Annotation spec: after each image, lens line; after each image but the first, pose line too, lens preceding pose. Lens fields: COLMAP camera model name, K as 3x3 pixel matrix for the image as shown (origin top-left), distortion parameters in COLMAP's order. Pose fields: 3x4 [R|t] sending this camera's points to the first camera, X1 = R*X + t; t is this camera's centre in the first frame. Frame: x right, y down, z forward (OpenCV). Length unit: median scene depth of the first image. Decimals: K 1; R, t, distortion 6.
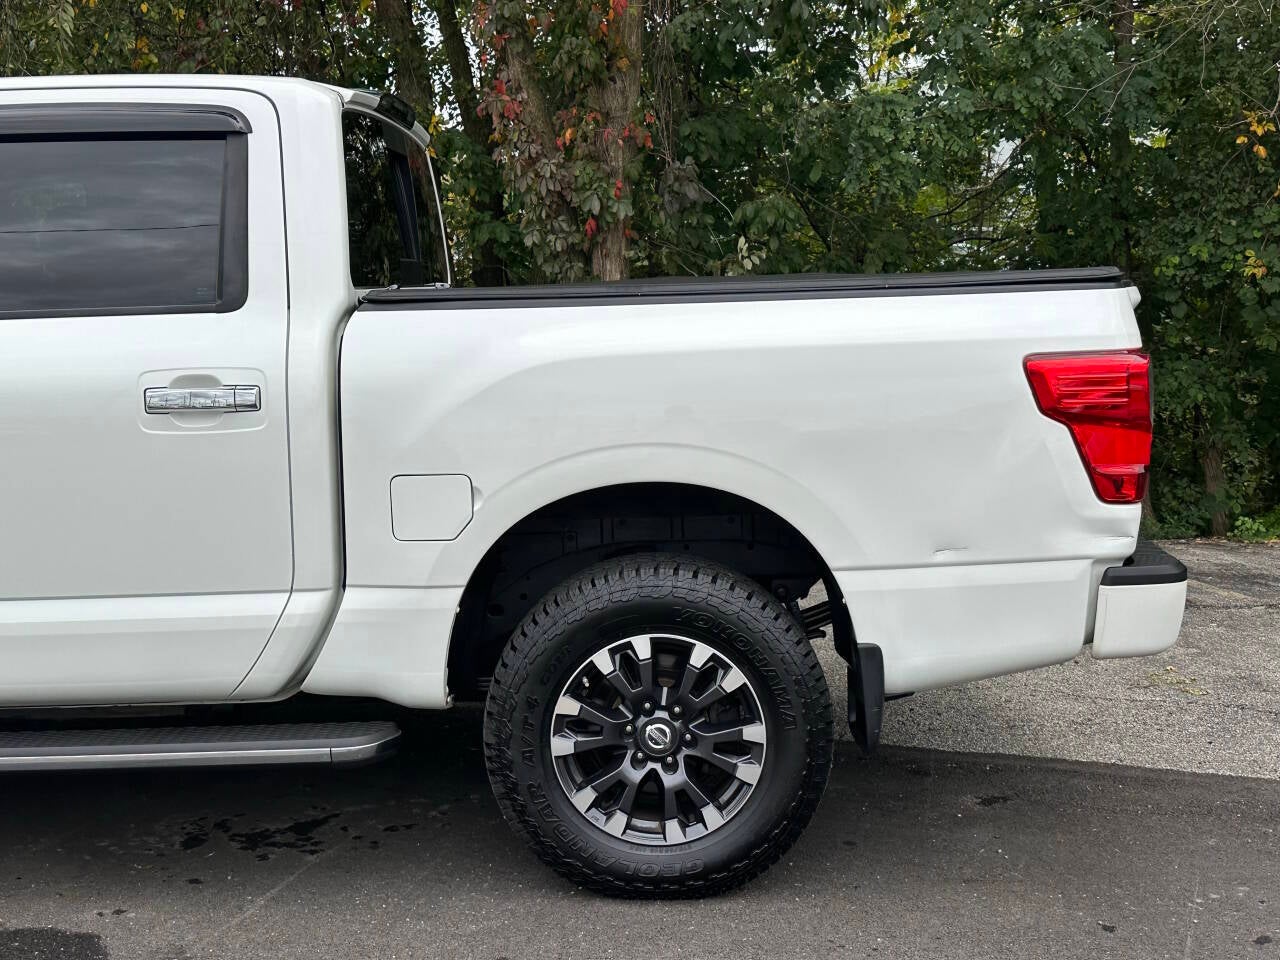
lens RADIAL K [[1558.5, 0, 639.0], [0, 1558.5, 497.1], [0, 0, 1]] dist [0.216053, -0.504005]
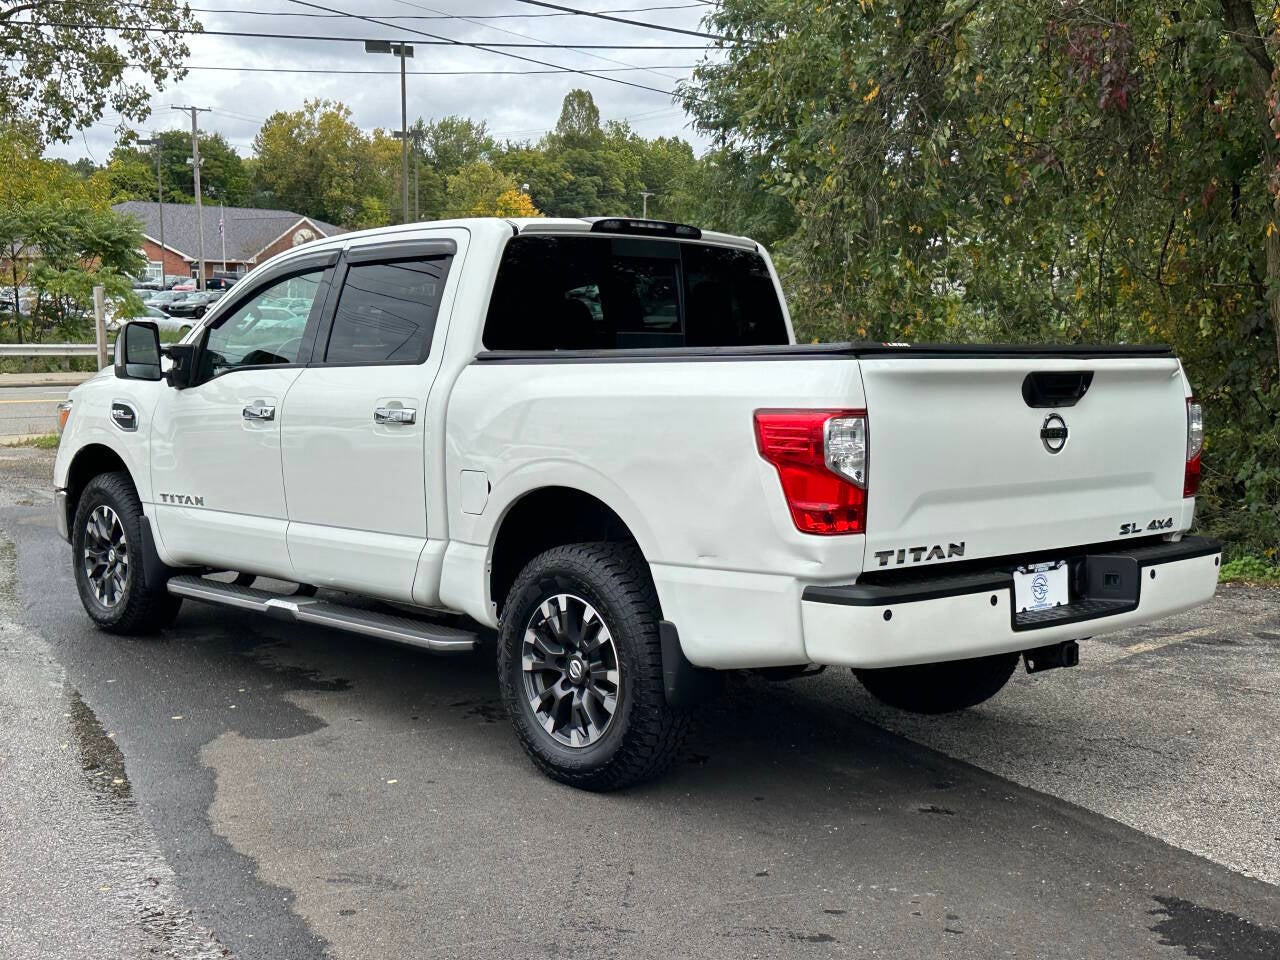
lens RADIAL K [[1557.2, 0, 644.6], [0, 1557.2, 495.2], [0, 0, 1]] dist [0.212560, -0.480694]
pose [[0.679331, 0.081108, -0.729335, 1.066077], [-0.115328, 0.993323, 0.003045, -0.014152], [0.724712, 0.082045, 0.684149, 0.070763]]
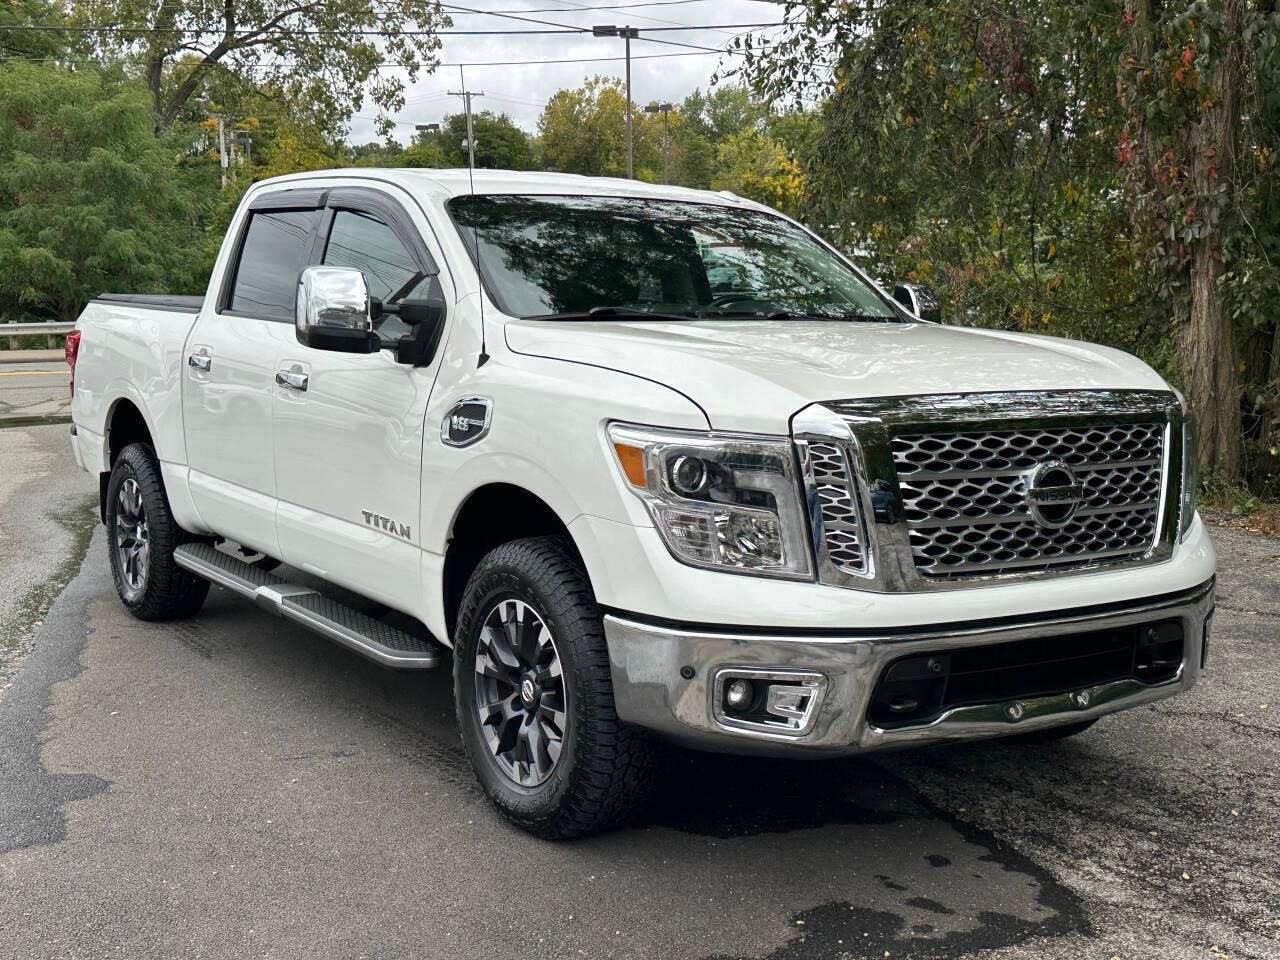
lens RADIAL K [[1557.2, 0, 644.6], [0, 1557.2, 495.2], [0, 0, 1]] dist [0.212560, -0.480694]
pose [[0.532901, 0.099260, -0.840336, 2.037927], [-0.112572, 0.992585, 0.045856, -0.016967], [0.838656, 0.070162, 0.540123, 0.192197]]
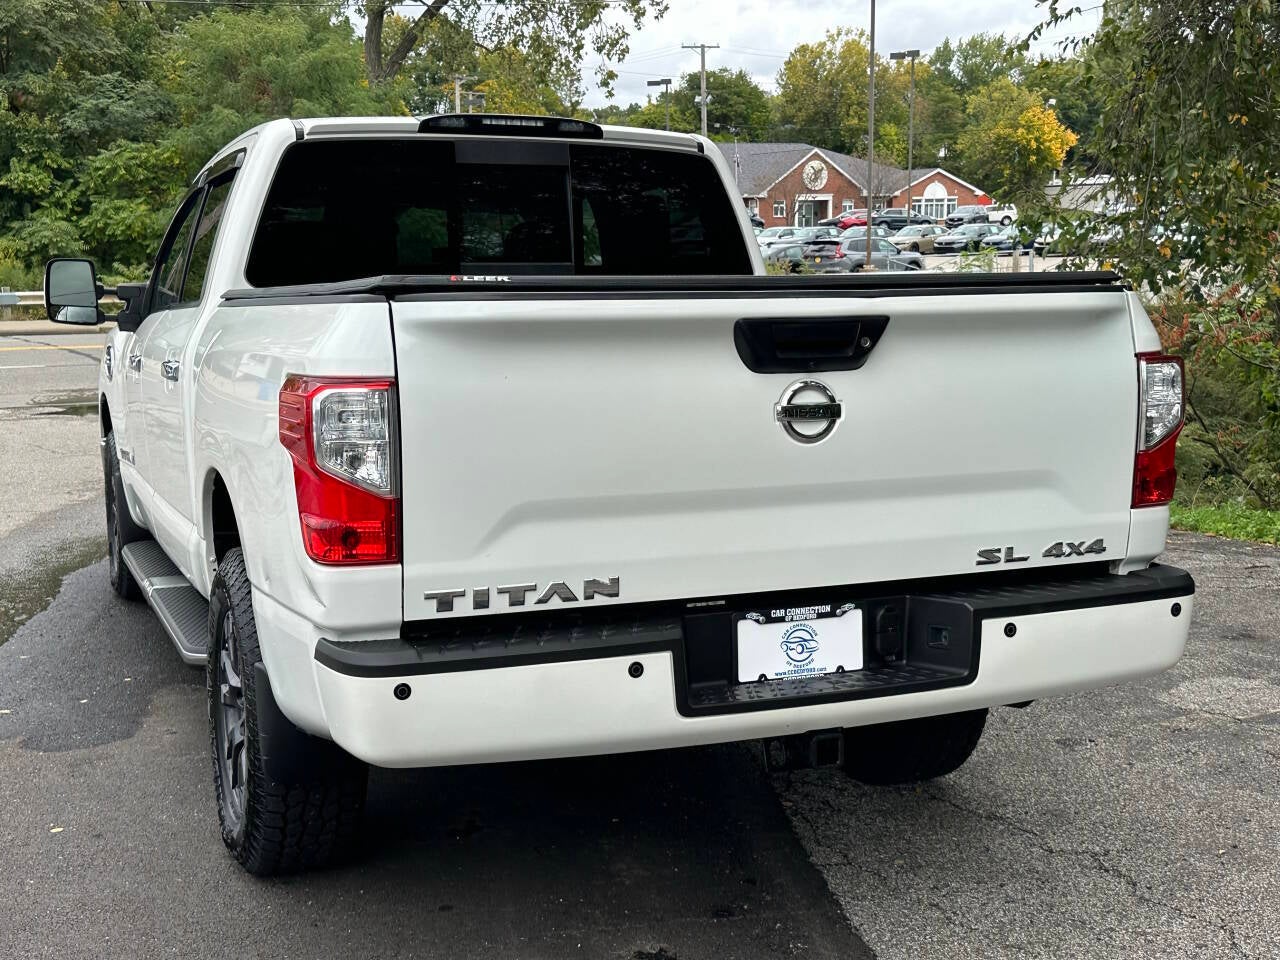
lens RADIAL K [[1557.2, 0, 632.7], [0, 1557.2, 491.6], [0, 0, 1]] dist [0.204738, -0.445211]
pose [[0.394775, 0.128849, -0.909698, 1.077298], [-0.125387, 0.988410, 0.085584, -0.119763], [0.910182, 0.080278, 0.406355, 0.789376]]
